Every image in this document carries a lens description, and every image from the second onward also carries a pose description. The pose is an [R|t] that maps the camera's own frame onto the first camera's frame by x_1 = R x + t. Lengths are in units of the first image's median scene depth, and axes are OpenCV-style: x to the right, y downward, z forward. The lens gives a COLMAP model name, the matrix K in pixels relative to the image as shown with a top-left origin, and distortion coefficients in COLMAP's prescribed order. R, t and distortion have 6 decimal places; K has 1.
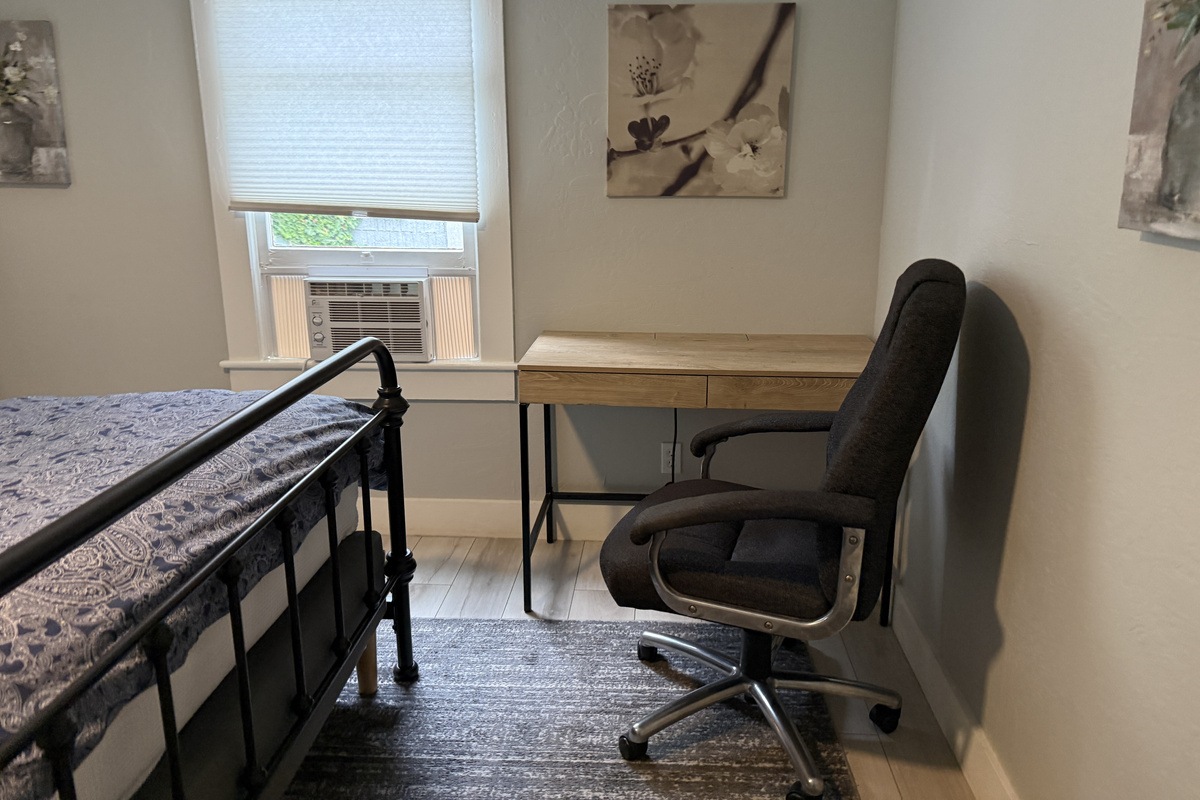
lens RADIAL K [[840.4, 0, 604.1], [0, 840.4, 350.2], [0, 0, 1]] dist [0.092366, -0.128525]
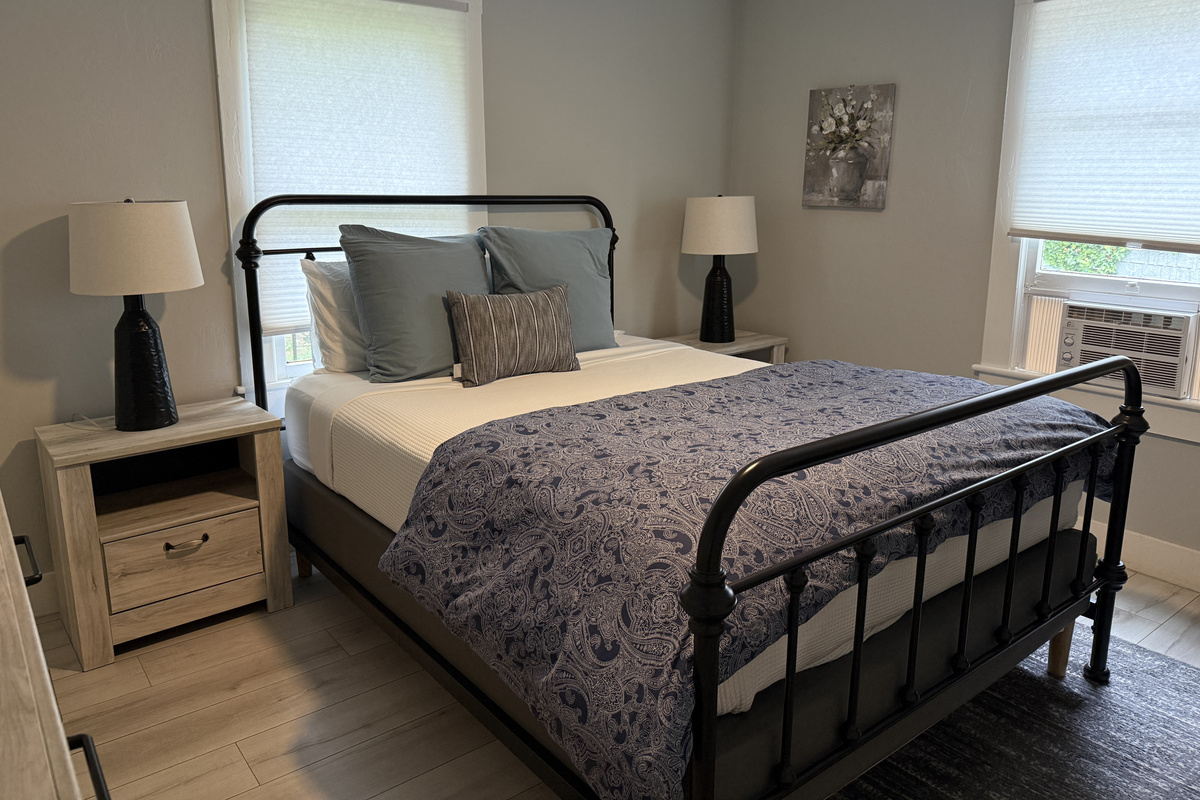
lens RADIAL K [[834.4, 0, 596.7], [0, 834.4, 351.0], [0, 0, 1]] dist [-0.005313, -0.004409]
pose [[0.664717, 0.155764, -0.730677, 0.042839], [-0.174268, 0.983372, 0.051096, 0.032007], [0.726486, 0.093369, 0.680809, -0.175188]]
